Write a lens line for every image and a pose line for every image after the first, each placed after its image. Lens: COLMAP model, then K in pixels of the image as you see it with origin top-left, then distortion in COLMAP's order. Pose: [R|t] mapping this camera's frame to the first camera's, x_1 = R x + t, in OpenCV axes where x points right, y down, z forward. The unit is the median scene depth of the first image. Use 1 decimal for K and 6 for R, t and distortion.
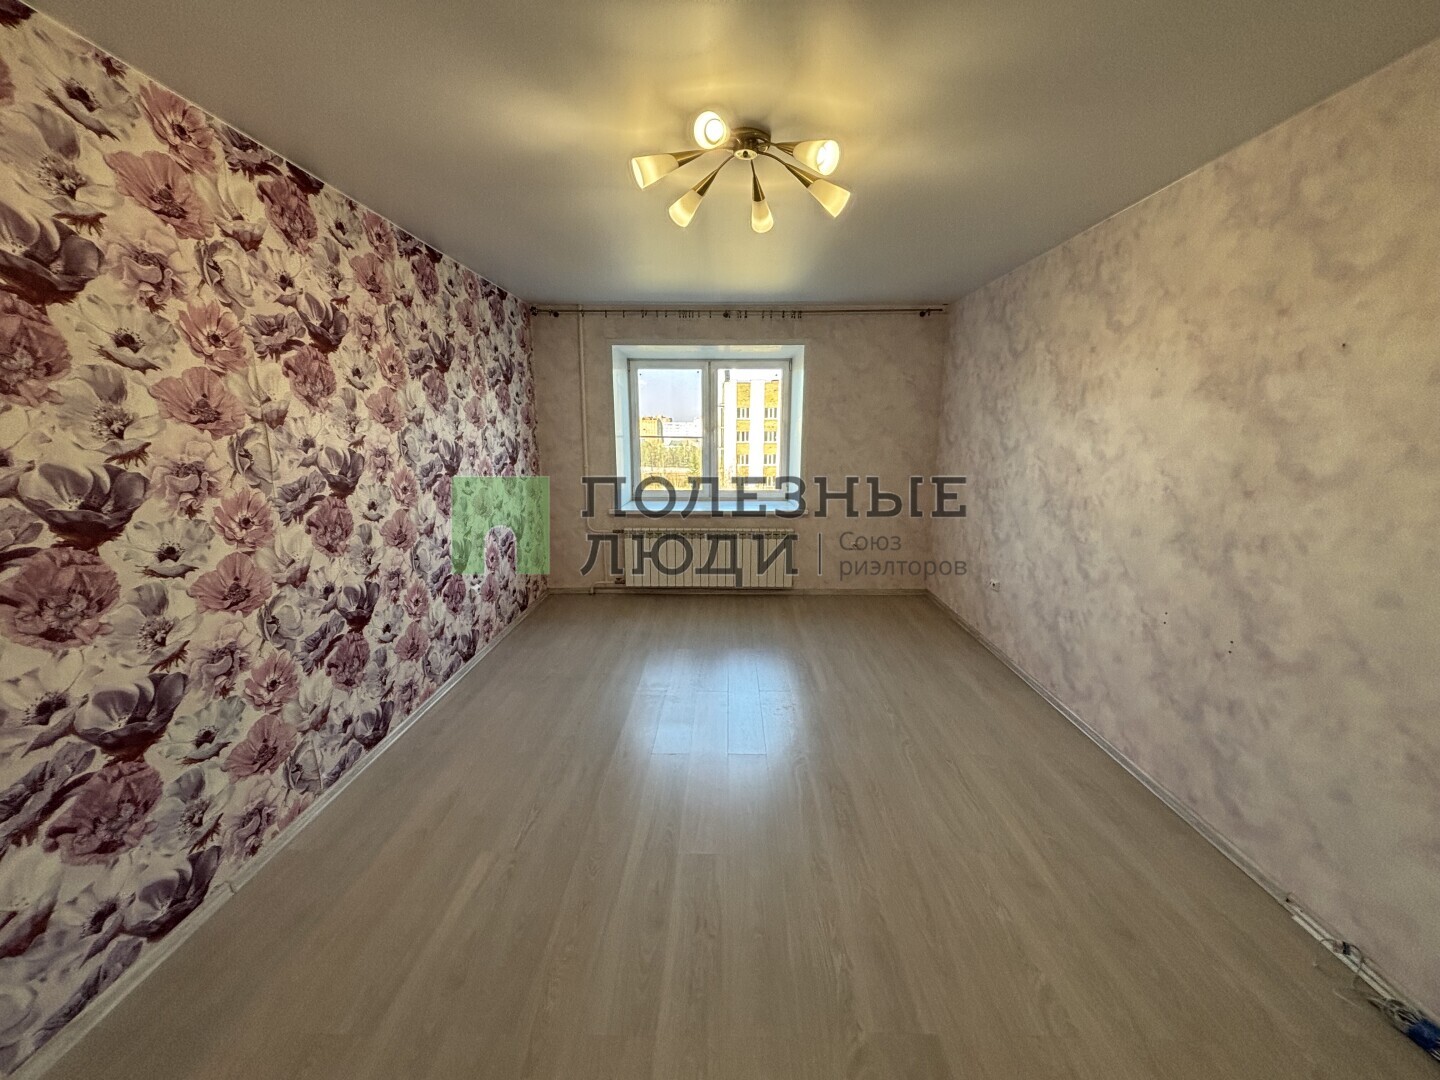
lens RADIAL K [[556.8, 0, 965.8], [0, 556.8, 535.7], [0, 0, 1]] dist [-0.002525, -0.000149]
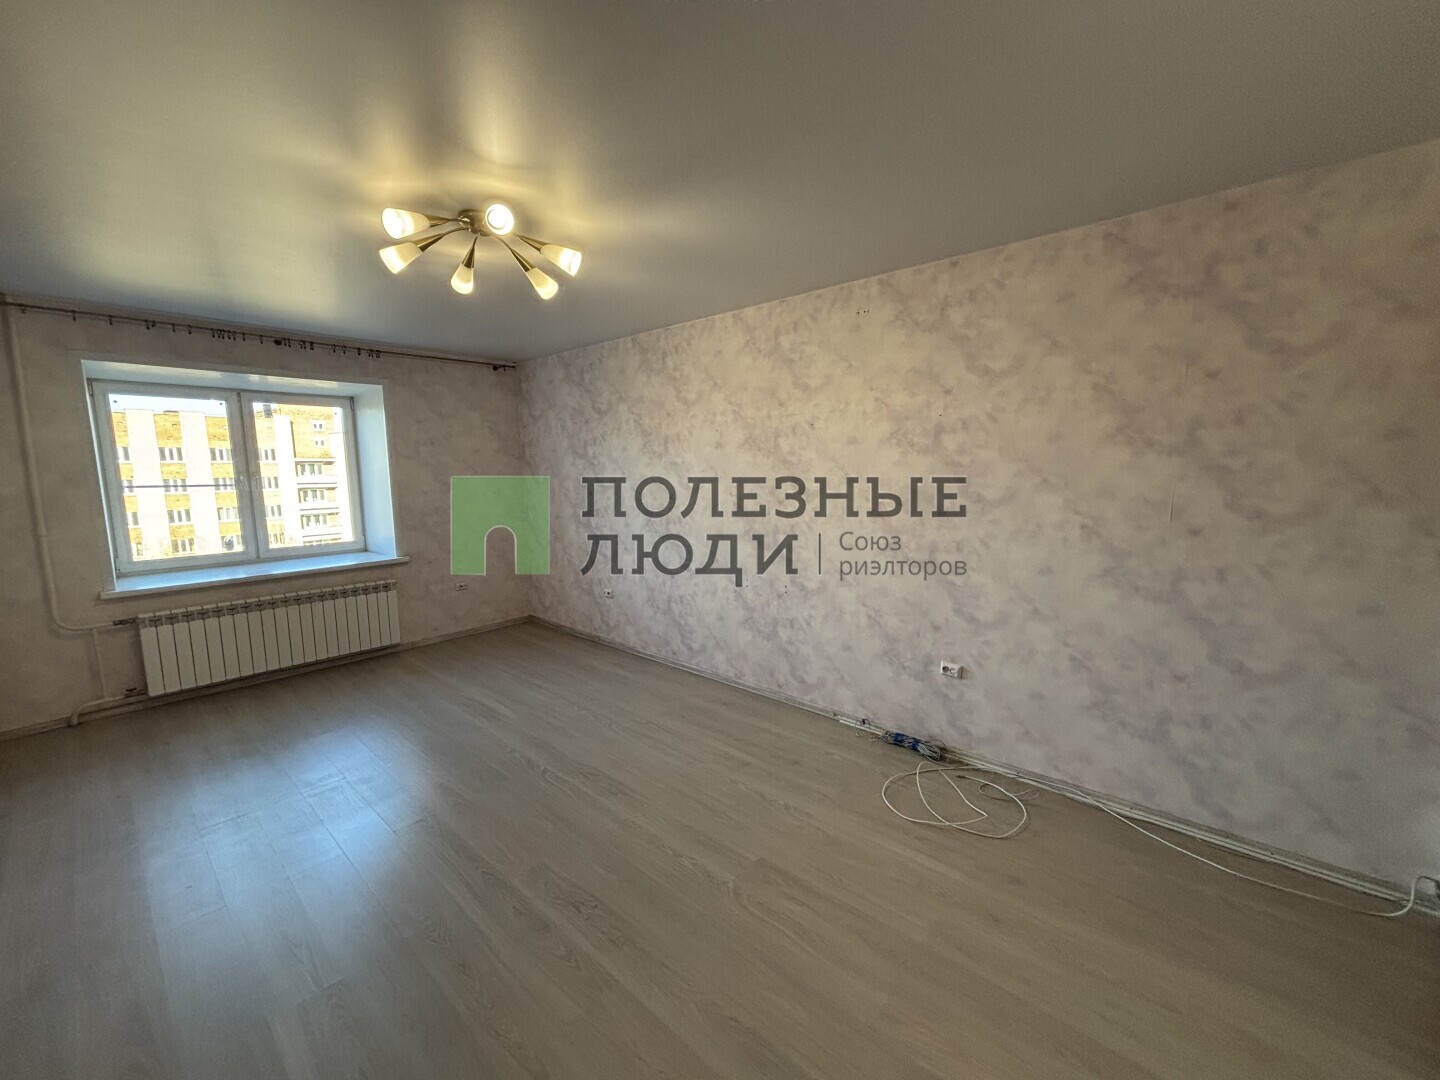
lens RADIAL K [[573.5, 0, 714.2], [0, 573.5, 543.4], [0, 0, 1]] dist [0.013459, -0.000252]
pose [[0.664608, -0.110551, 0.738968, -0.817883], [0.156435, 0.987663, 0.007063, 0.006297], [-0.730633, 0.110906, 0.673703, -0.058787]]
